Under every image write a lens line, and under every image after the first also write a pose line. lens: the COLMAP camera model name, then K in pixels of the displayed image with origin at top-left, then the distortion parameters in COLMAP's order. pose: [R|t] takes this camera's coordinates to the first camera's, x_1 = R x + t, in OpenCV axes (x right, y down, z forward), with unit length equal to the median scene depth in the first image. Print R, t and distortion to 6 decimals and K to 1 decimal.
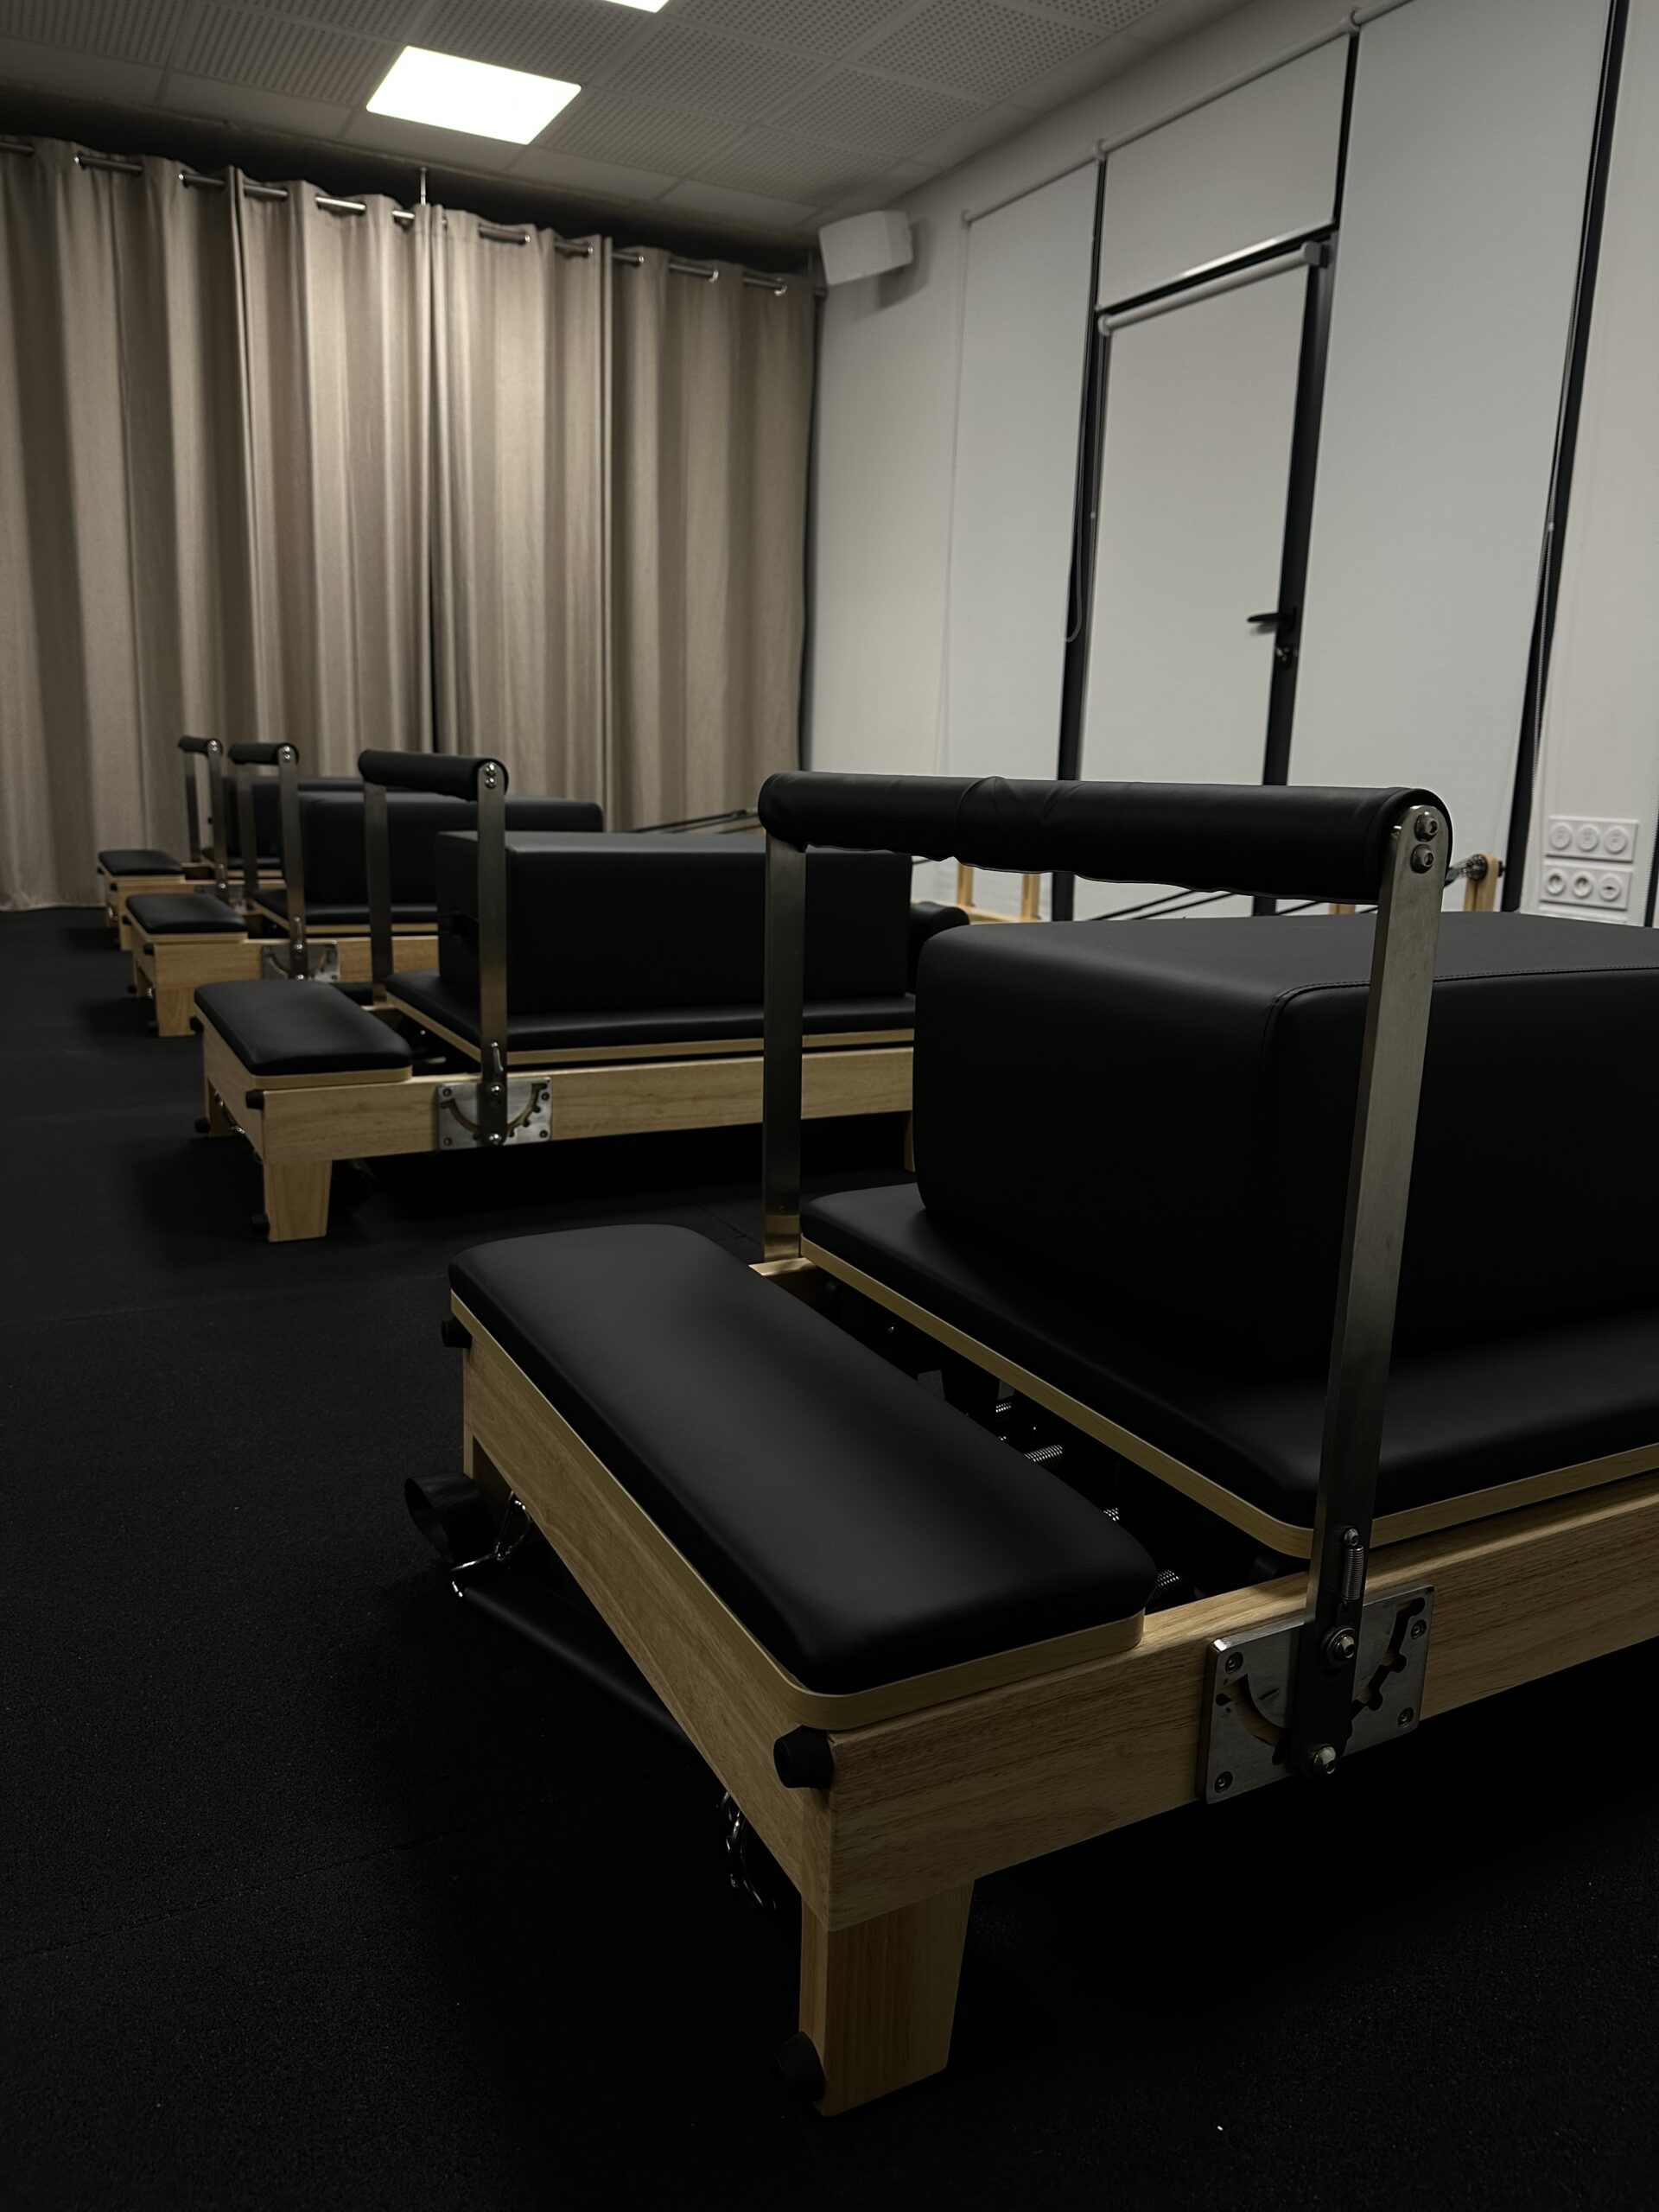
lens RADIAL K [[1564.9, 0, 806.3], [0, 1564.9, 1095.7], [0, 0, 1]] dist [0.022657, -0.037646]
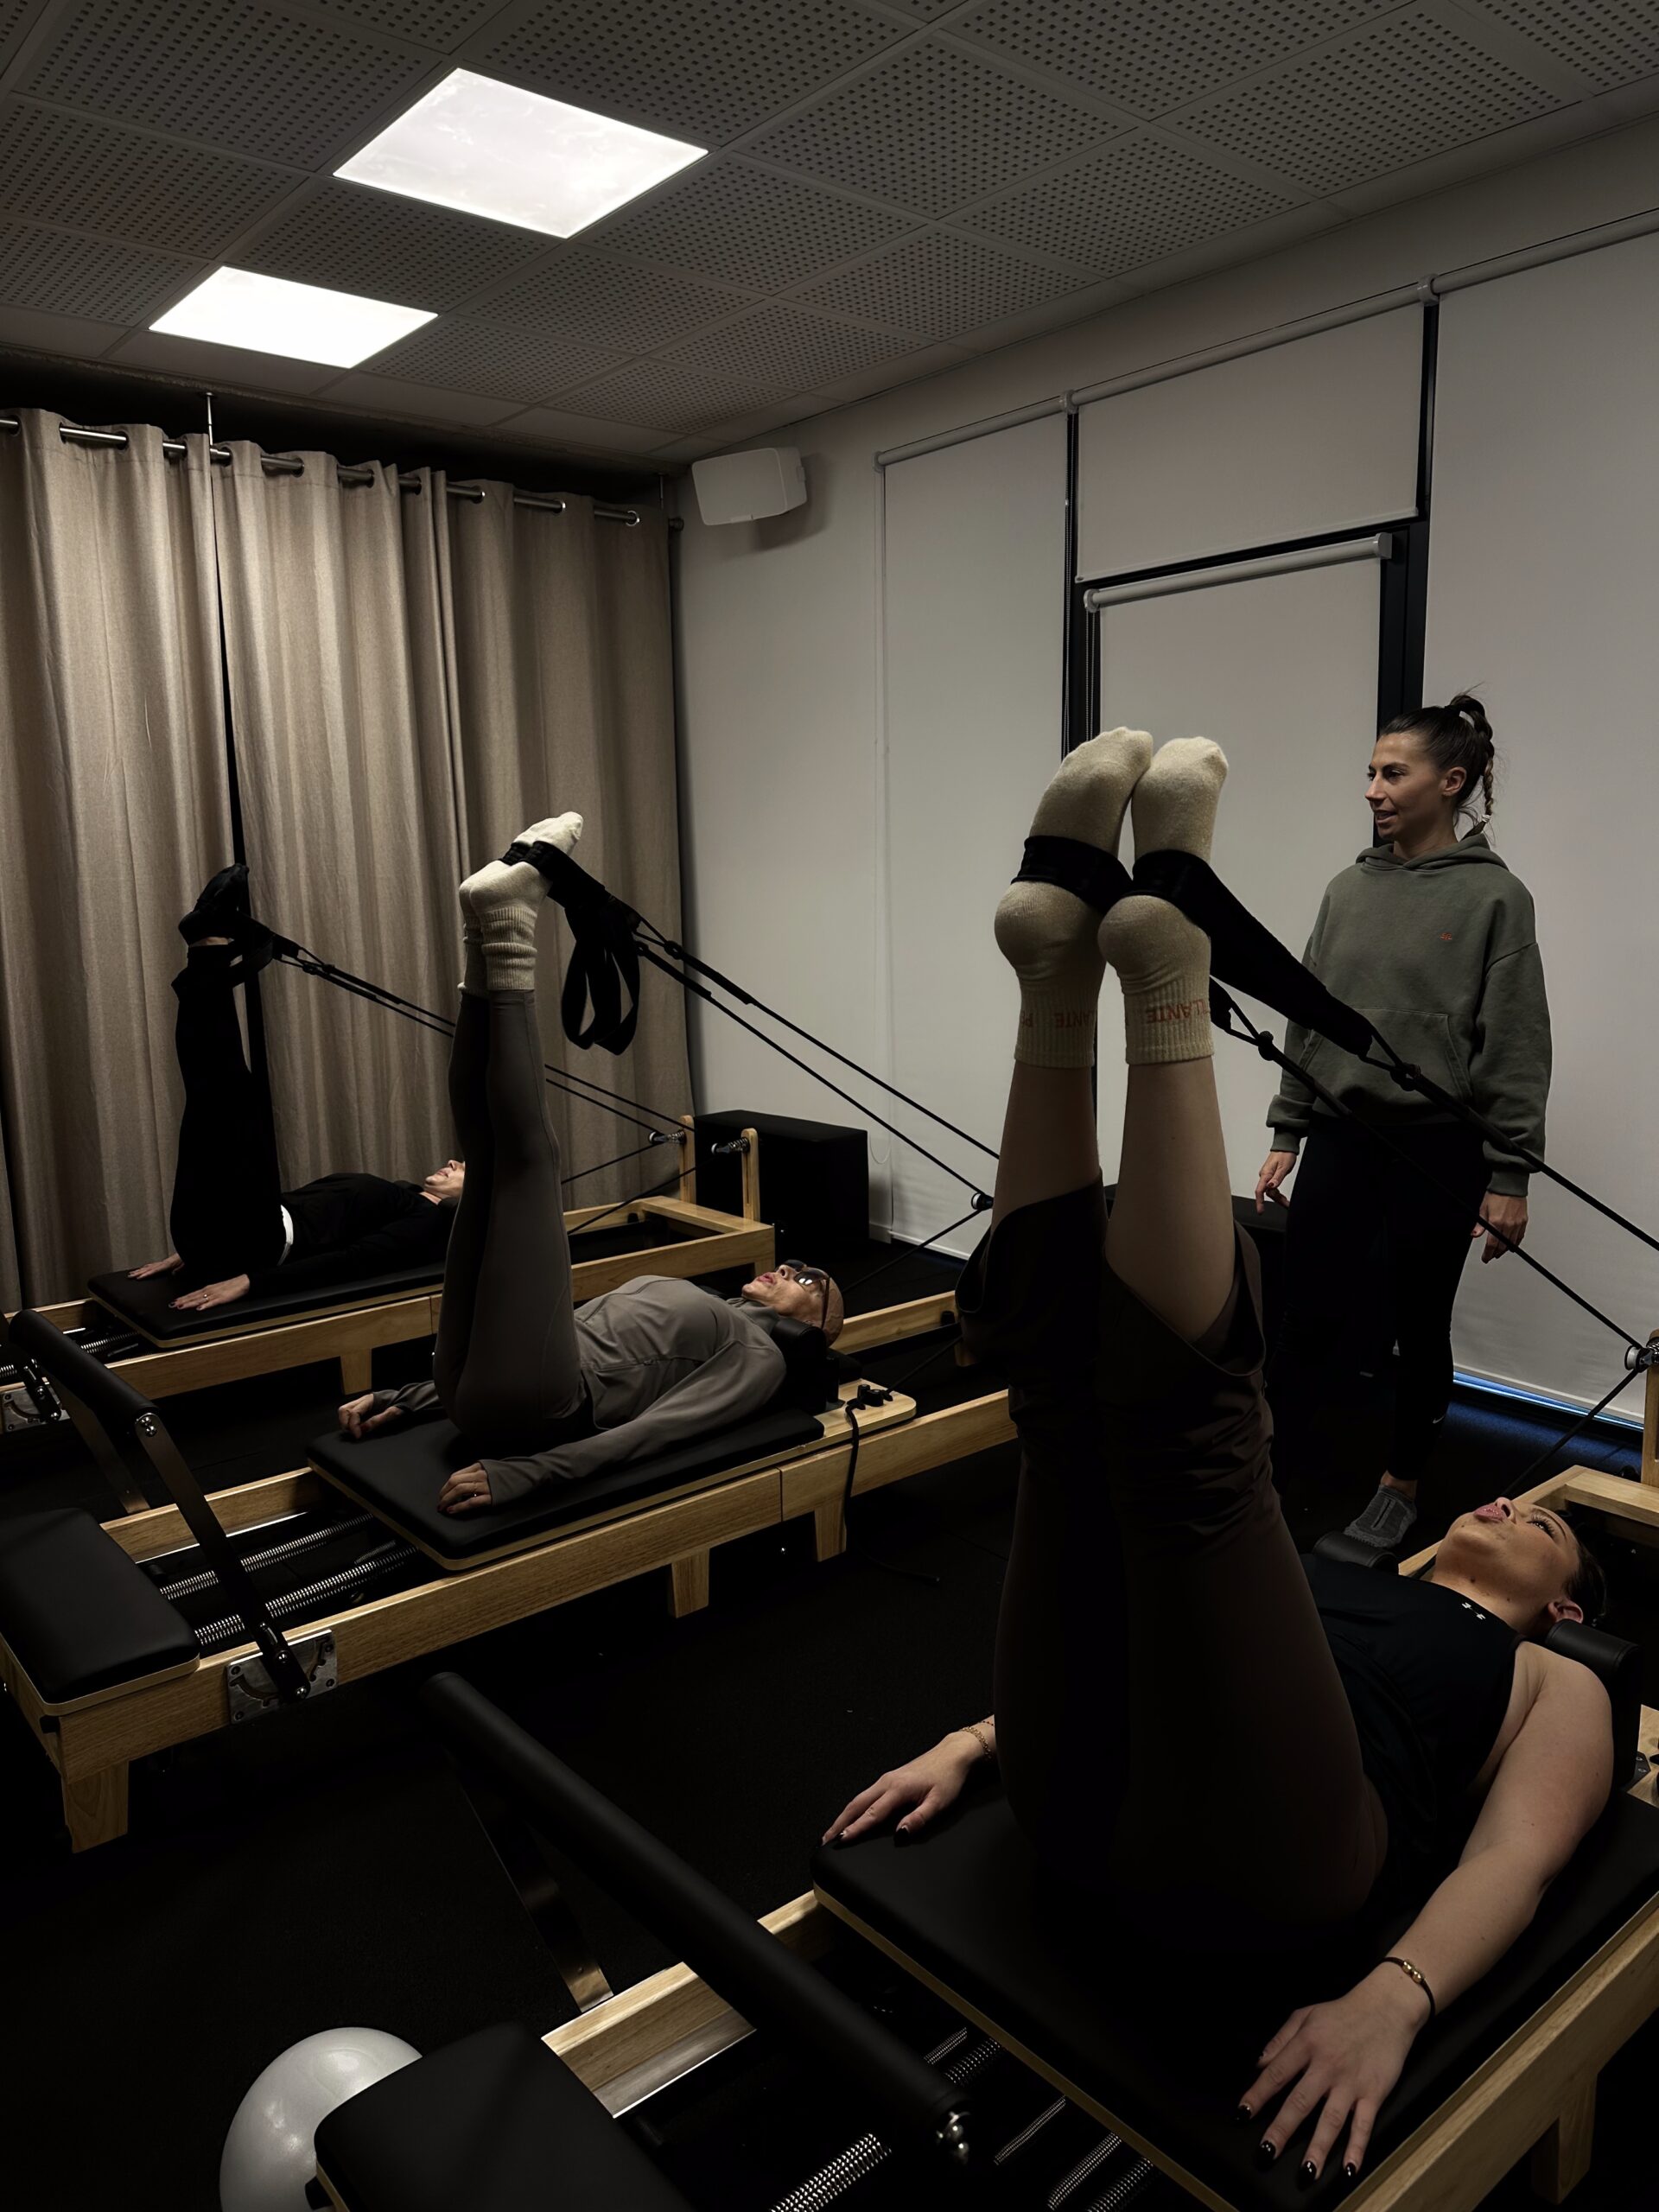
lens RADIAL K [[1564.9, 0, 818.0], [0, 1564.9, 1097.6], [0, 0, 1]] dist [0.022657, -0.037646]
pose [[0.976073, -0.080202, 0.202114, -0.148415], [0.092240, 0.994438, -0.050847, -0.185551], [-0.196911, 0.068274, 0.978041, 0.203262]]
